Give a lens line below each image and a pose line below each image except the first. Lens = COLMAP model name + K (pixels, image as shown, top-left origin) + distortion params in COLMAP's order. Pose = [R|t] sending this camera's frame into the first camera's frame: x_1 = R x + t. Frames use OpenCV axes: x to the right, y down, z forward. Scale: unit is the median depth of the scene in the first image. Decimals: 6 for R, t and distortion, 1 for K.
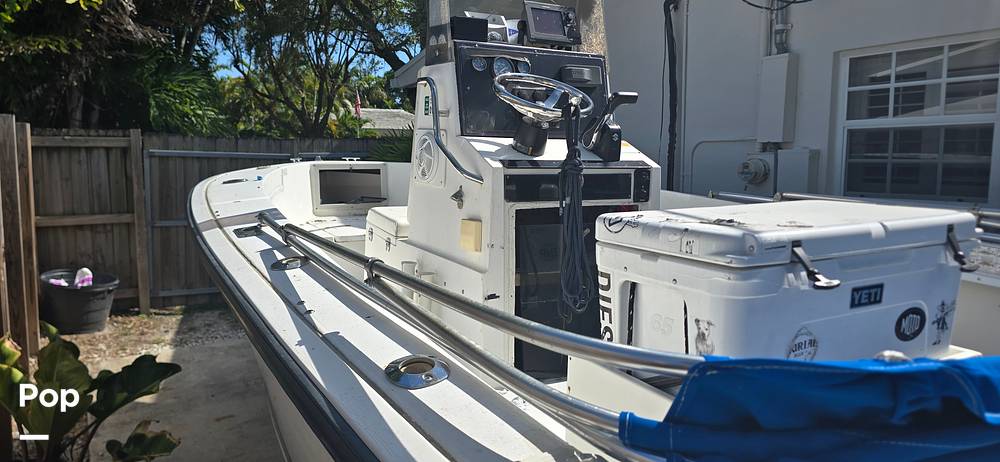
lens RADIAL K [[701.3, 0, 500.0], [0, 701.3, 231.0], [0, 0, 1]] dist [0.070053, -0.069133]
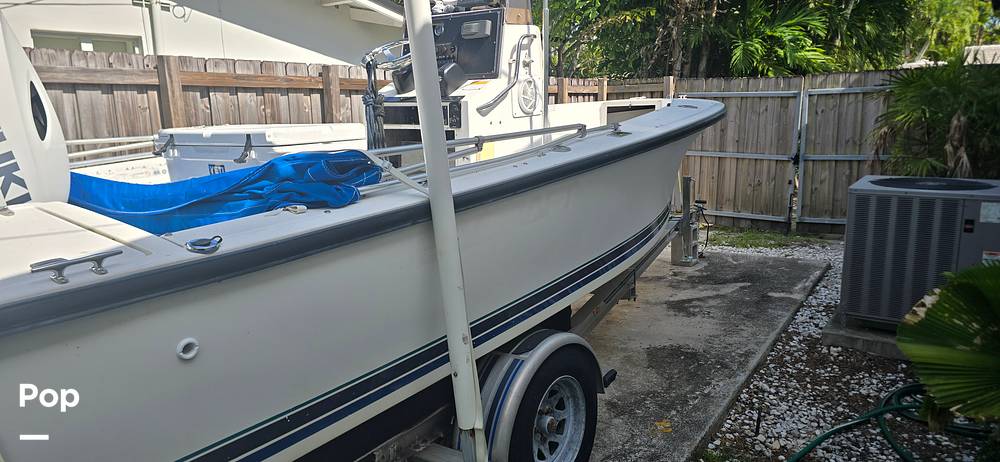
lens RADIAL K [[698.7, 0, 478.9], [0, 698.7, 249.6], [0, 0, 1]] dist [0.044179, -0.032844]
pose [[0.389359, 0.173555, -0.904587, 1.452846], [-0.076152, 0.984791, 0.156165, -0.024884], [0.917933, 0.008082, 0.396654, 0.534617]]
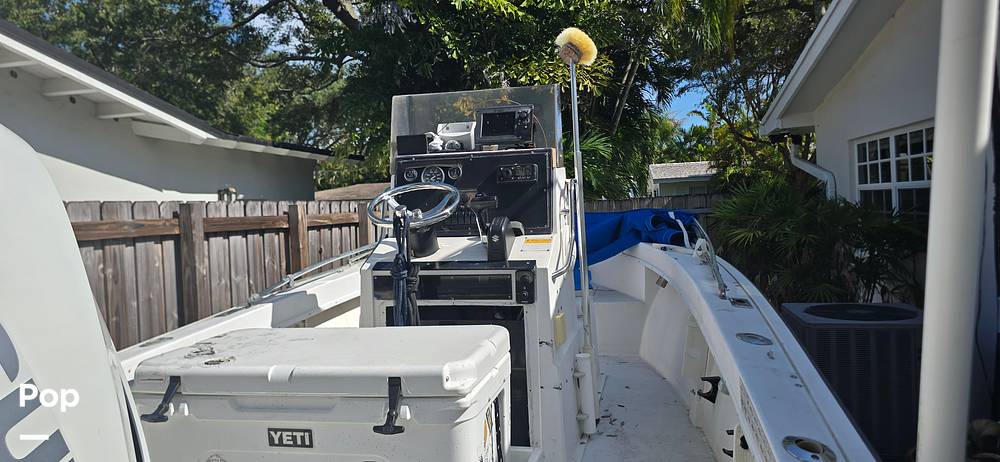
lens RADIAL K [[701.3, 0, 500.0], [0, 701.3, 231.0], [0, 0, 1]] dist [0.070053, -0.069133]
pose [[0.730422, -0.006129, -0.682968, 0.850250], [-0.028000, 0.998850, -0.038910, -0.103712], [0.682421, 0.047544, 0.729411, 0.265283]]
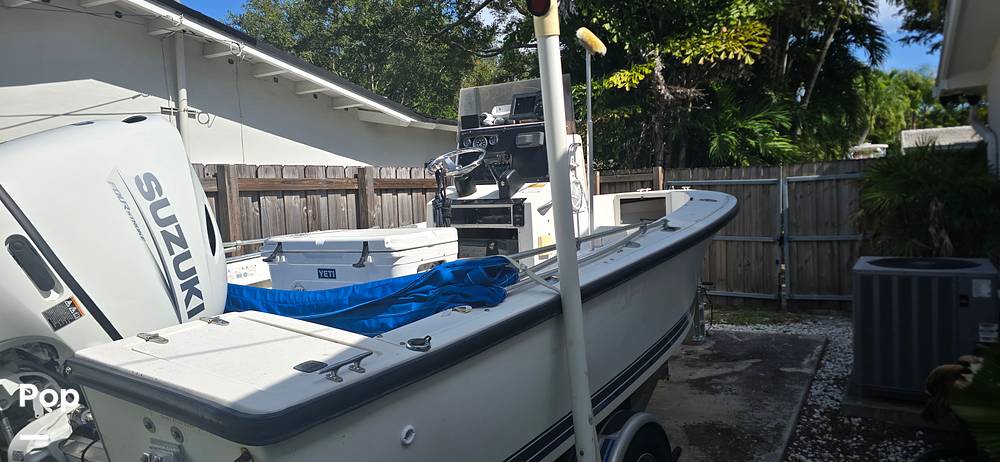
lens RADIAL K [[701.3, 0, 500.0], [0, 701.3, 231.0], [0, 0, 1]] dist [0.070053, -0.069133]
pose [[0.458717, 0.028939, -0.888111, 1.486378], [-0.050386, 0.998709, 0.006518, -0.040065], [0.887153, 0.041758, 0.459583, 0.304052]]
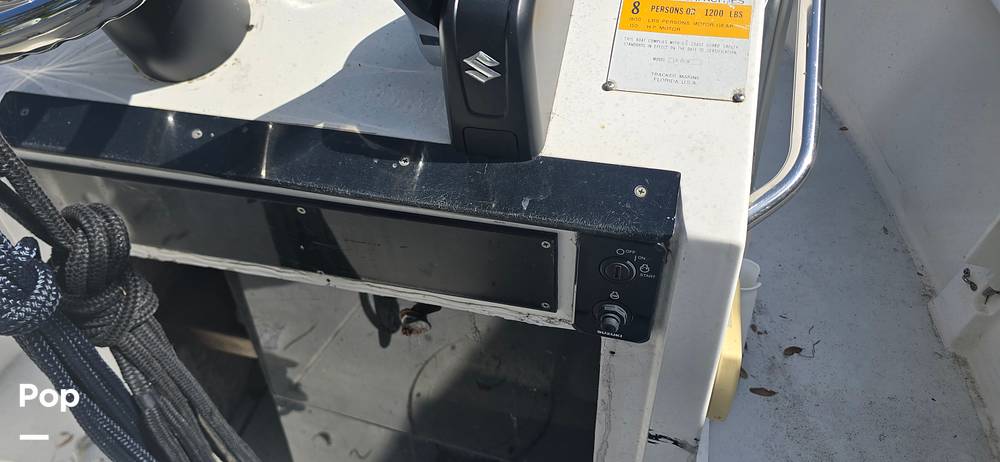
lens RADIAL K [[701.3, 0, 500.0], [0, 701.3, 231.0], [0, 0, 1]] dist [0.070053, -0.069133]
pose [[0.701117, 0.428748, -0.569746, 0.297368], [-0.023814, 0.812664, 0.582246, -0.207095], [0.712649, -0.394654, 0.579982, 0.862256]]
